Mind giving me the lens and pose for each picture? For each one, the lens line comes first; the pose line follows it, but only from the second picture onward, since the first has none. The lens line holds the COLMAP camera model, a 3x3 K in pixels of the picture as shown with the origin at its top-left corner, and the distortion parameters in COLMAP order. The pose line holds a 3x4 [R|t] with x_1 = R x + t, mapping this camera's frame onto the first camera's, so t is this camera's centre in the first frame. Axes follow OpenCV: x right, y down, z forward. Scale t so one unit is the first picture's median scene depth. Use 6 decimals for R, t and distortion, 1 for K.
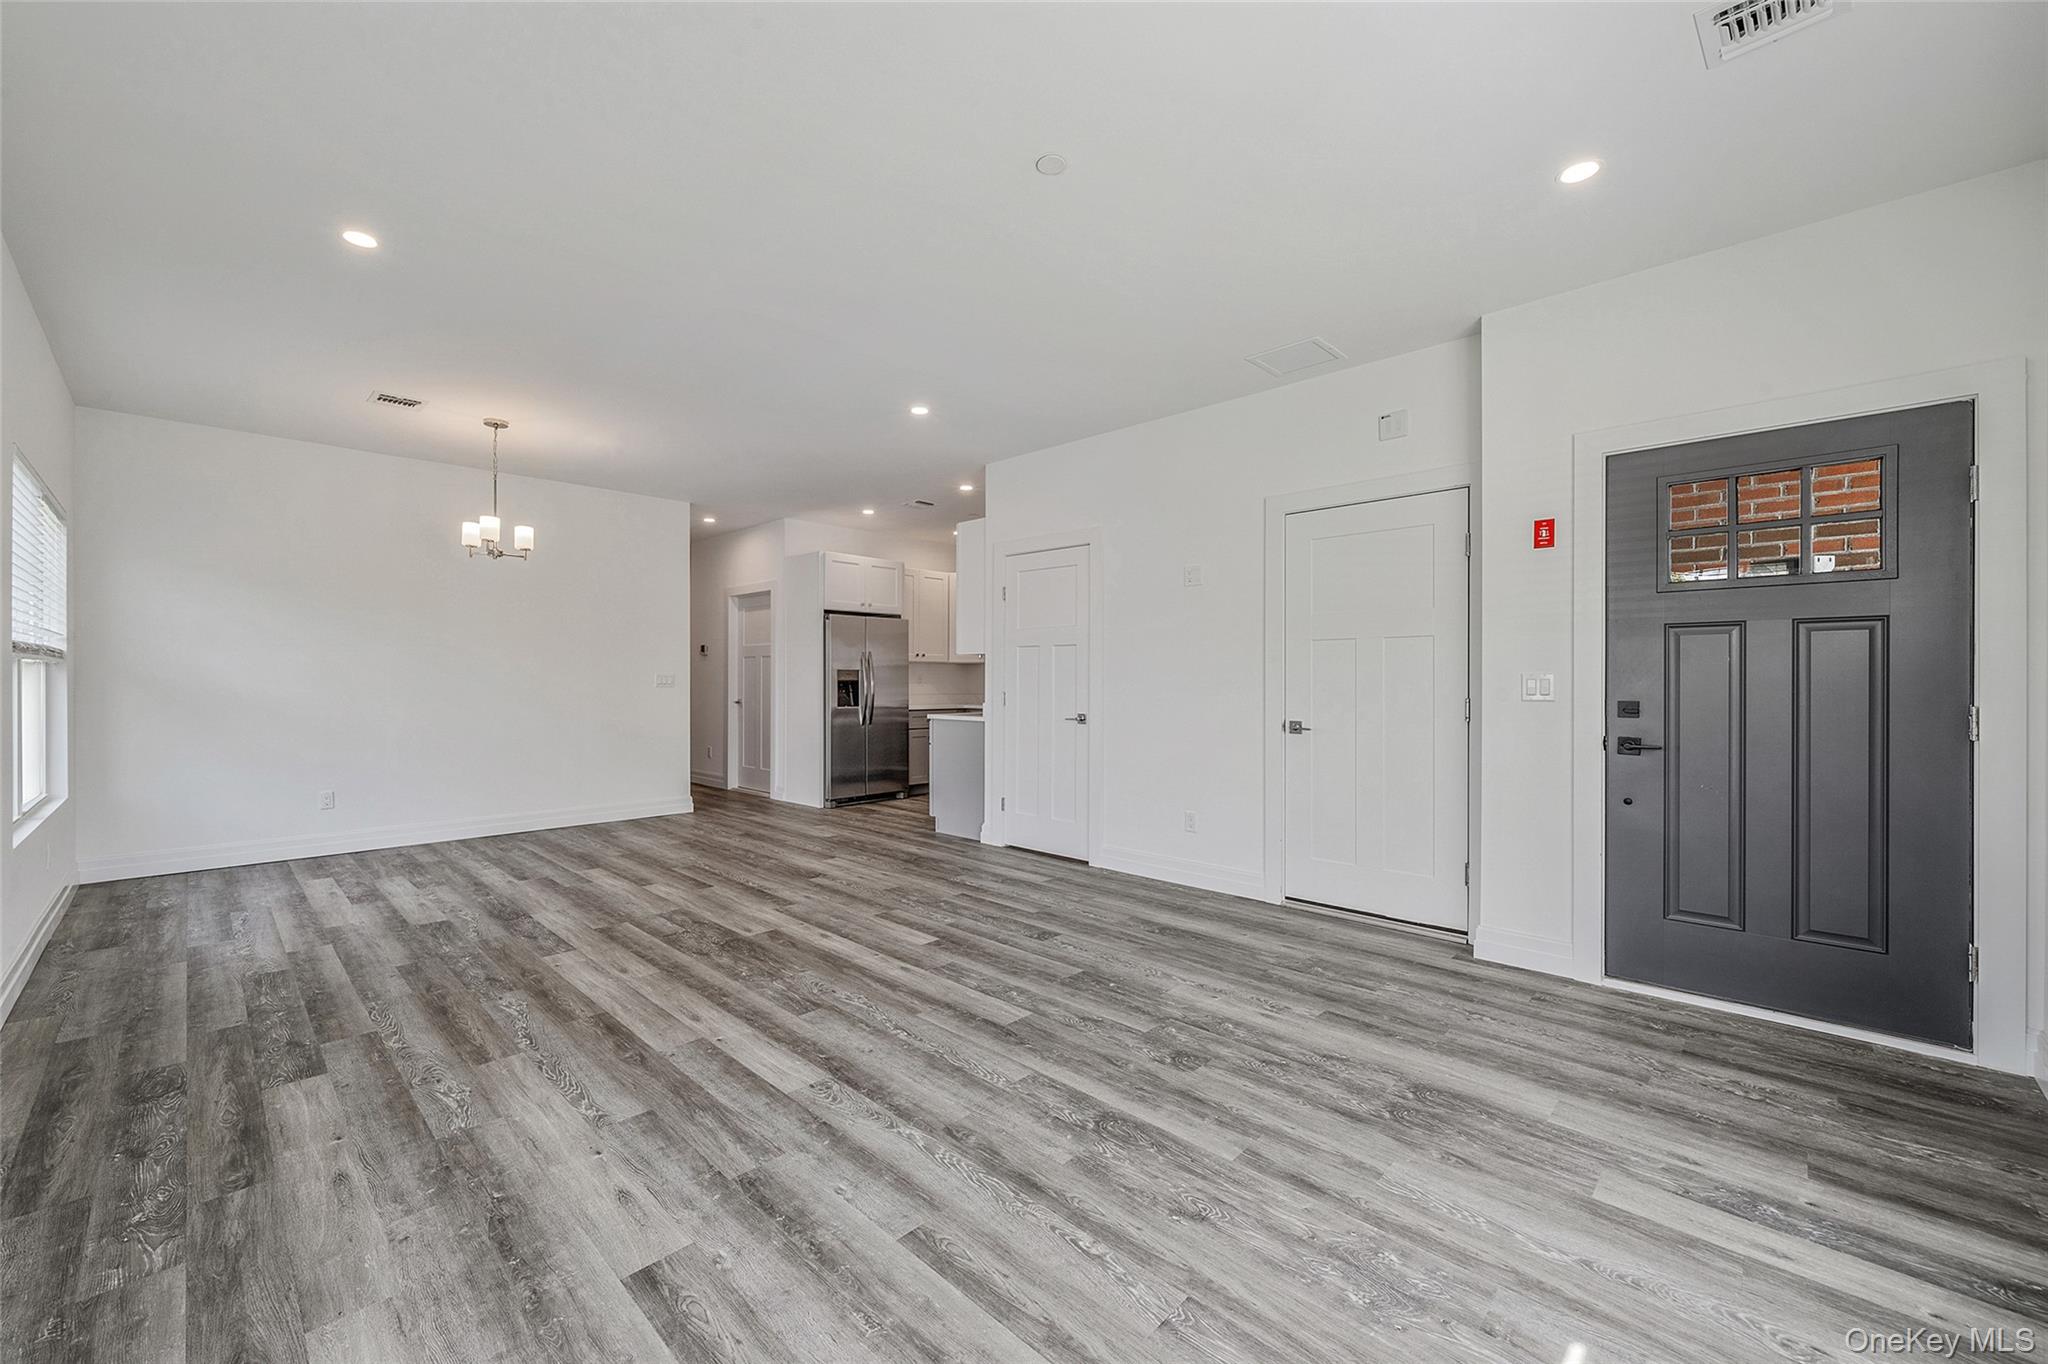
lens RADIAL K [[825.4, 0, 1008.5], [0, 825.4, 679.3], [0, 0, 1]] dist [-0.006452, 0.000135]
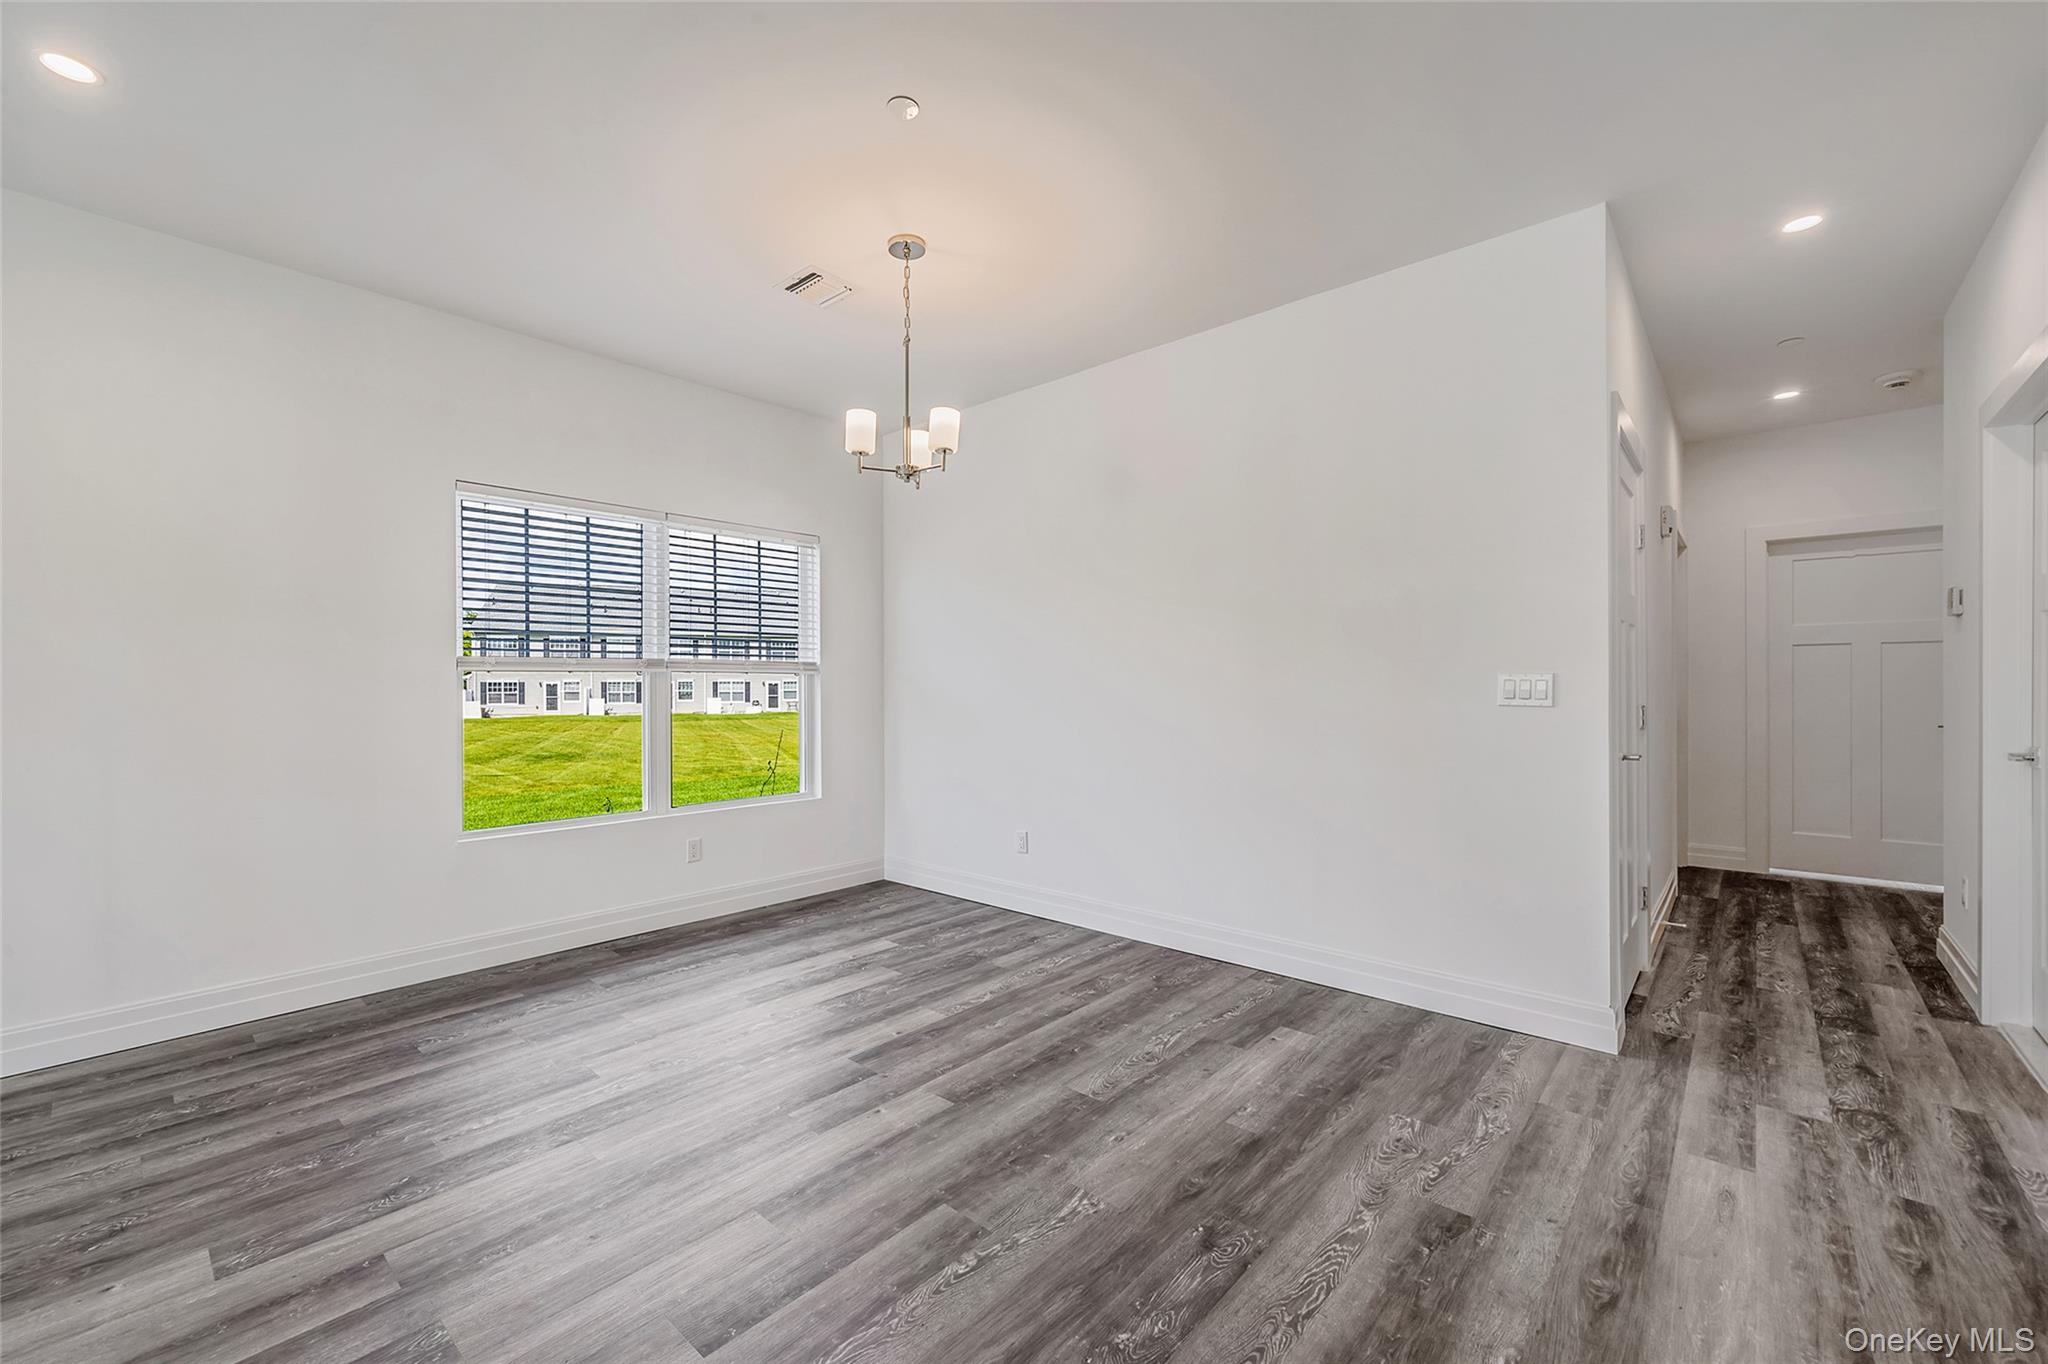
lens RADIAL K [[825.4, 0, 984.1], [0, 825.4, 693.7], [0, 0, 1]] dist [-0.006452, 0.000135]
pose [[0.026529, 0.007457, -0.999620, -0.055025], [0.002544, 0.999968, 0.007527, -0.004297], [0.999645, -0.002743, 0.026509, 1.417178]]
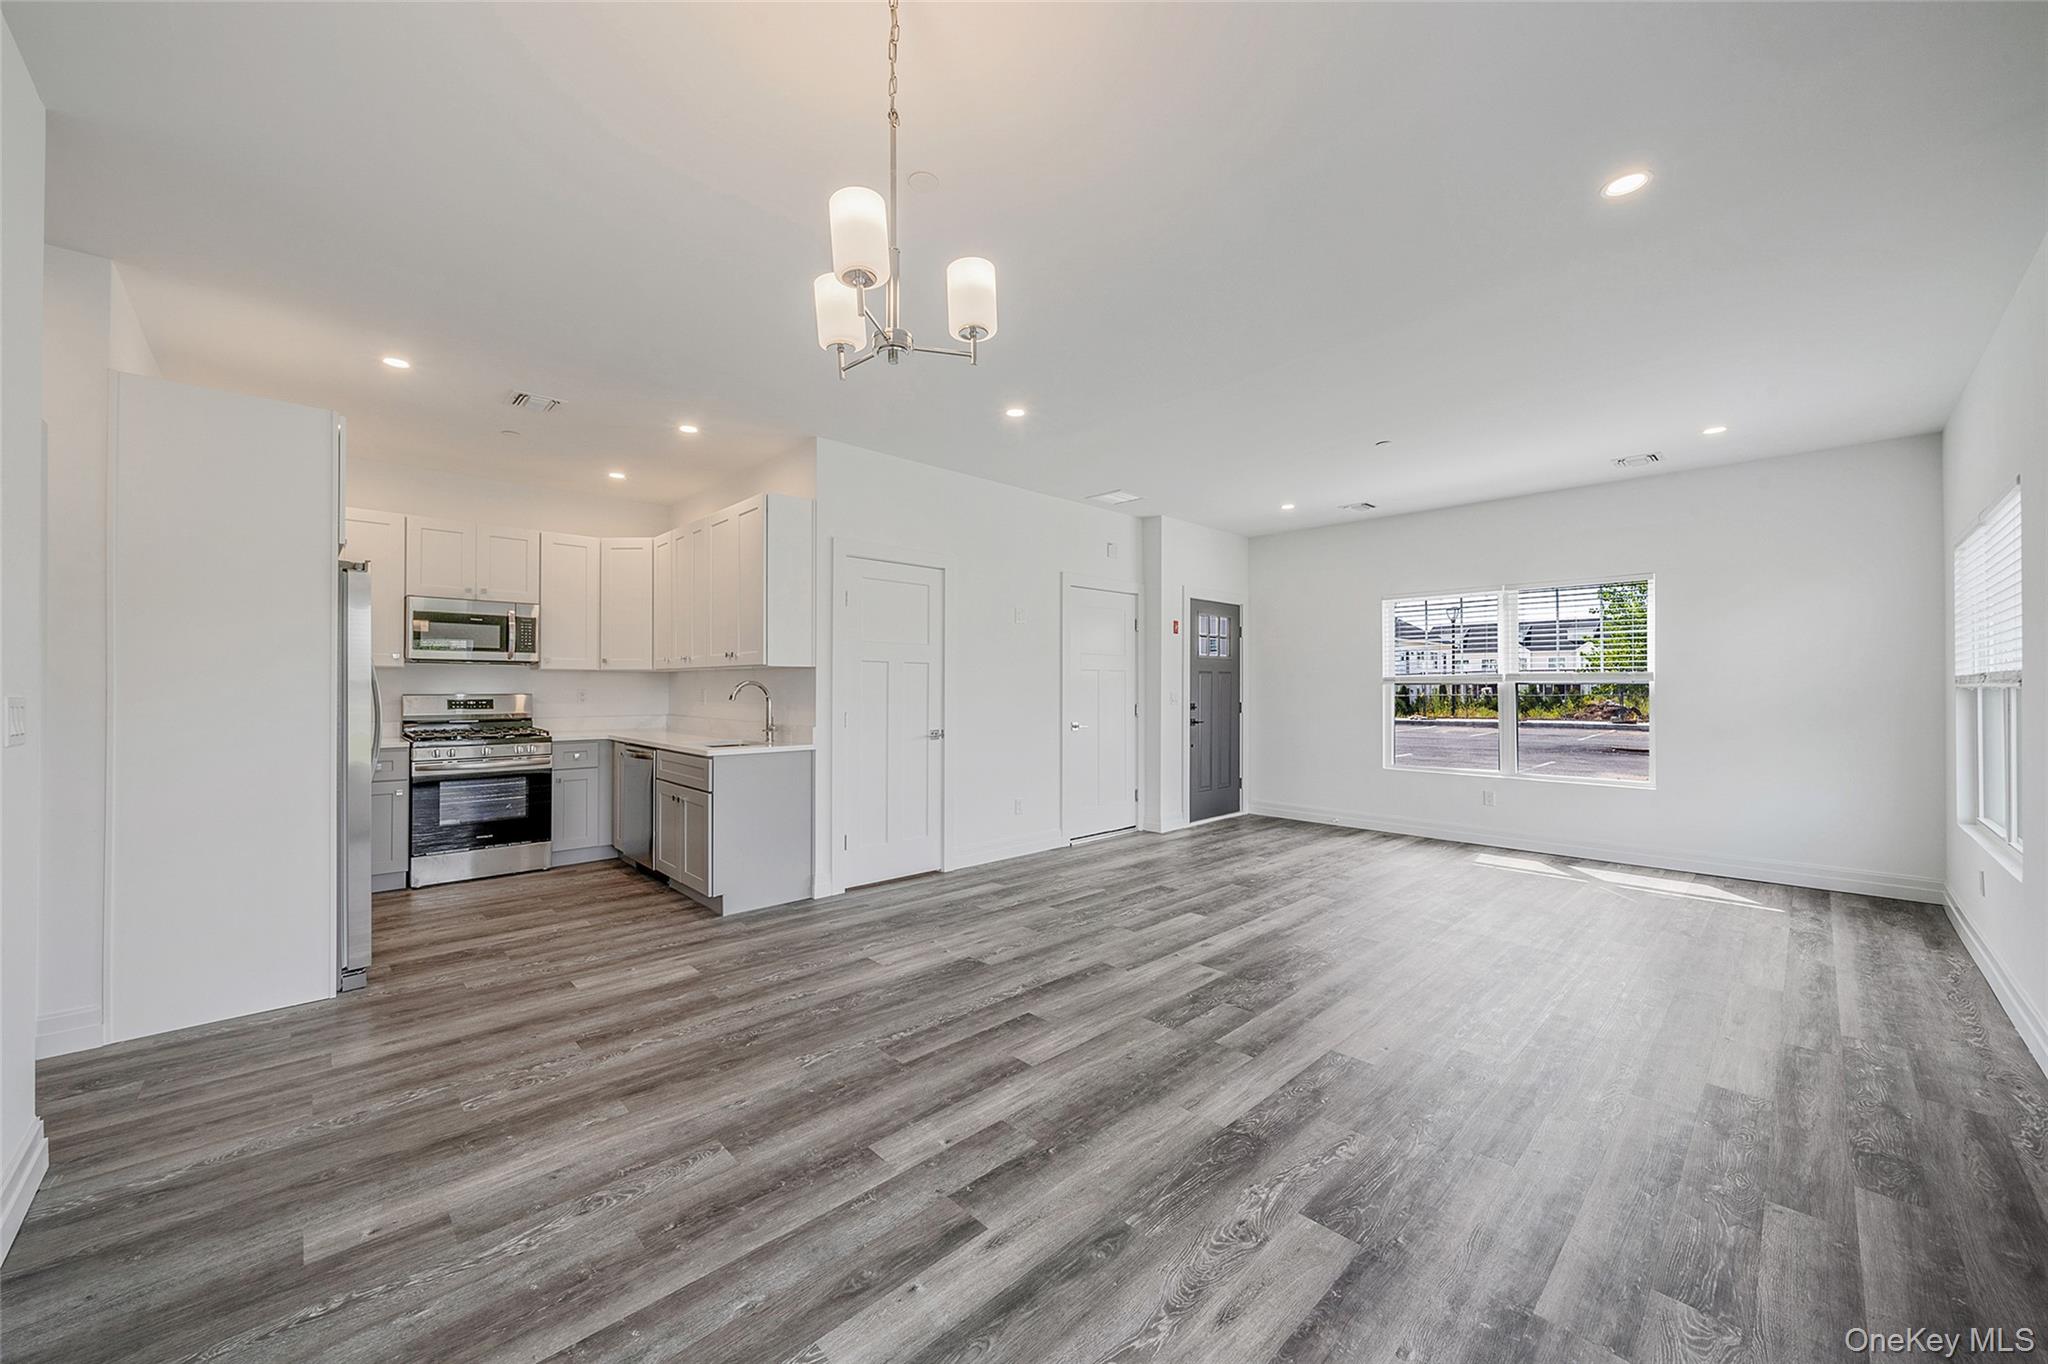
lens RADIAL K [[753.5, 0, 993.7], [0, 753.5, 680.8], [0, 0, 1]] dist [-0.006666, -0.000243]
pose [[0.045348, 0.003899, 0.998964, -1.263352], [-0.000221, 0.999992, -0.003893, -0.026010], [-0.998971, -0.000044, 0.045348, 1.290118]]
